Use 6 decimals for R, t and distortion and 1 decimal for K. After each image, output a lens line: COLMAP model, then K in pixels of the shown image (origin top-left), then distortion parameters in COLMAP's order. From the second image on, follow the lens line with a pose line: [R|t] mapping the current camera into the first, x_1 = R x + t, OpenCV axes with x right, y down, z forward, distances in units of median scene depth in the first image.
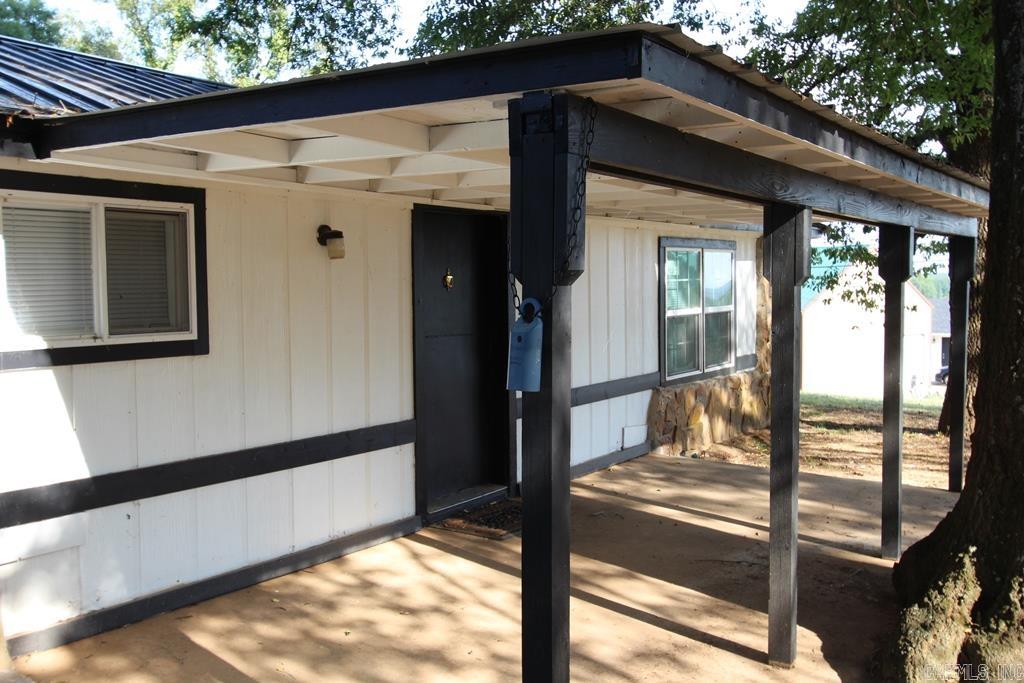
lens RADIAL K [[1018.9, 0, 512.4], [0, 1018.9, 362.9], [0, 0, 1]] dist [0.009907, 0.003915]
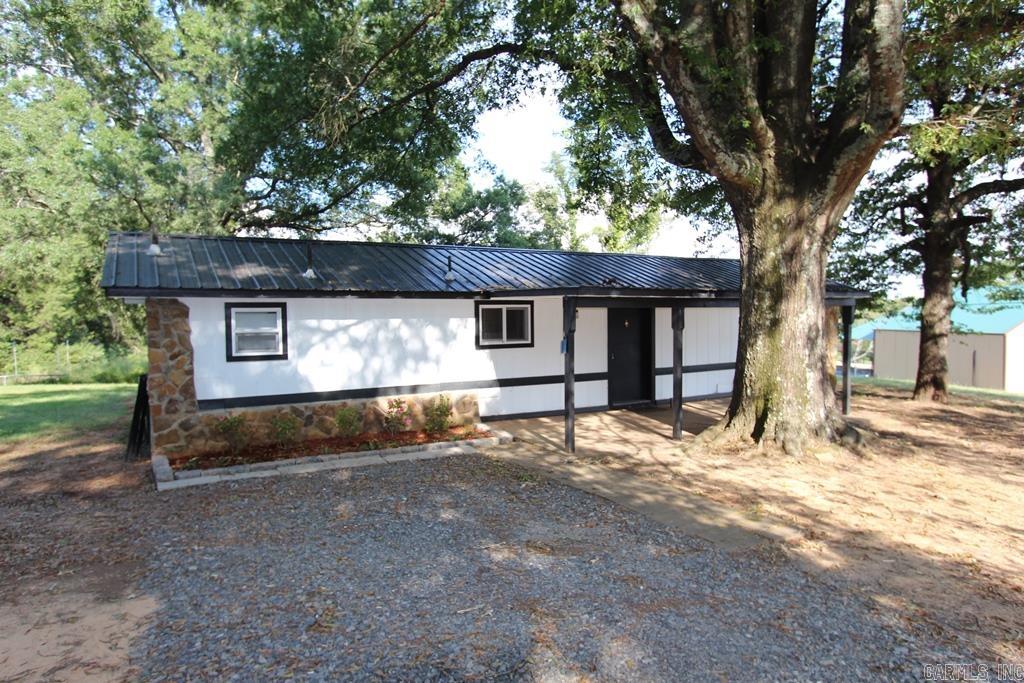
lens RADIAL K [[671.6, 0, 512.0], [0, 671.6, 341.5], [0, 0, 1]] dist [-0.000045, -0.000119]
pose [[0.899879, 0.018808, -0.435734, 0.493873], [-0.031764, 0.999243, -0.022468, 0.020049], [0.434982, 0.034059, 0.899795, -0.854281]]
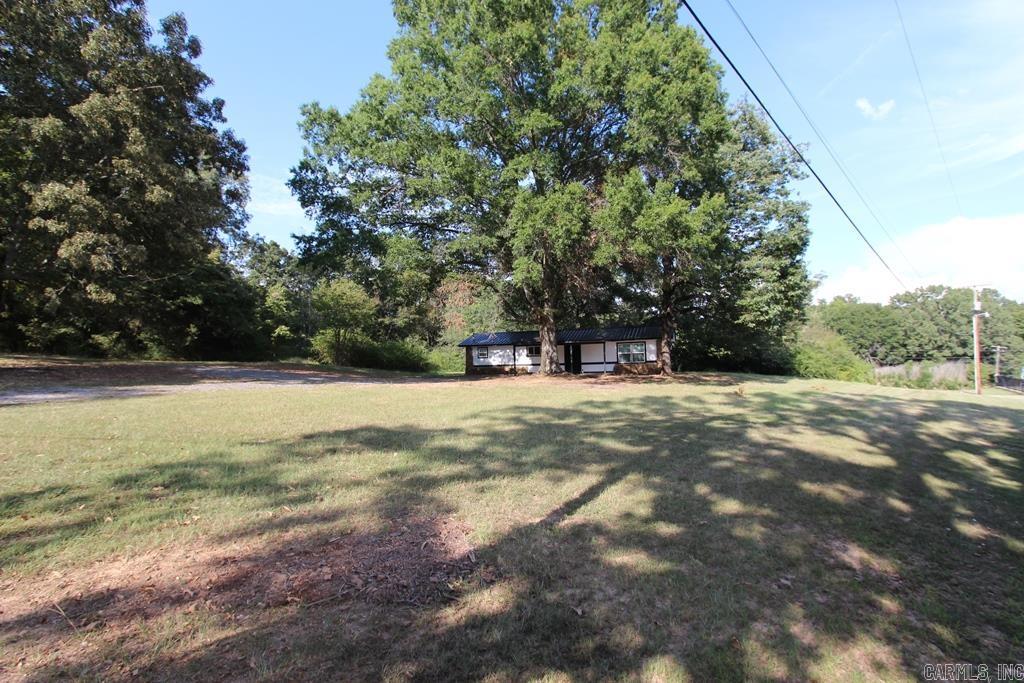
lens RADIAL K [[475.7, 0, 510.4], [0, 475.7, 347.0], [0, 0, 1]] dist [-0.027929, 0.007245]
pose [[0.223488, -0.018495, -0.974531, 4.652384], [-0.053209, 0.998098, -0.031144, 0.067757], [0.973253, 0.058814, 0.222079, -0.676978]]
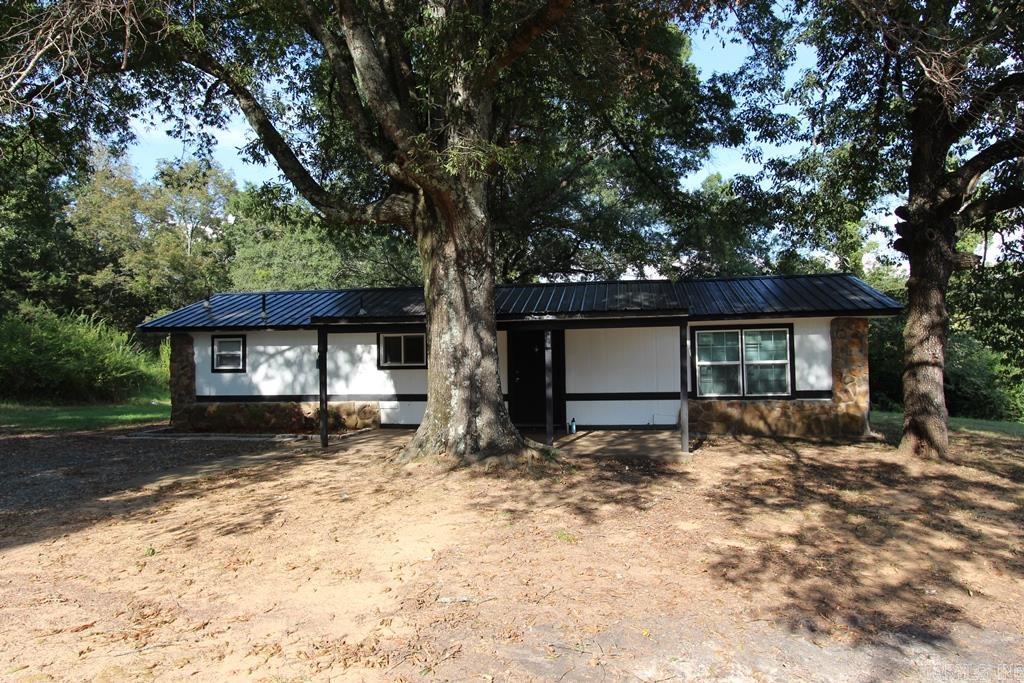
lens RADIAL K [[671.6, 0, 512.0], [0, 671.6, 341.5], [0, 0, 1]] dist [-0.000045, -0.000119]
pose [[0.406506, -0.019270, -0.913445, 1.814940], [-0.062287, 0.996867, -0.048749, -0.007601], [0.911523, 0.076713, 0.404032, 0.159642]]
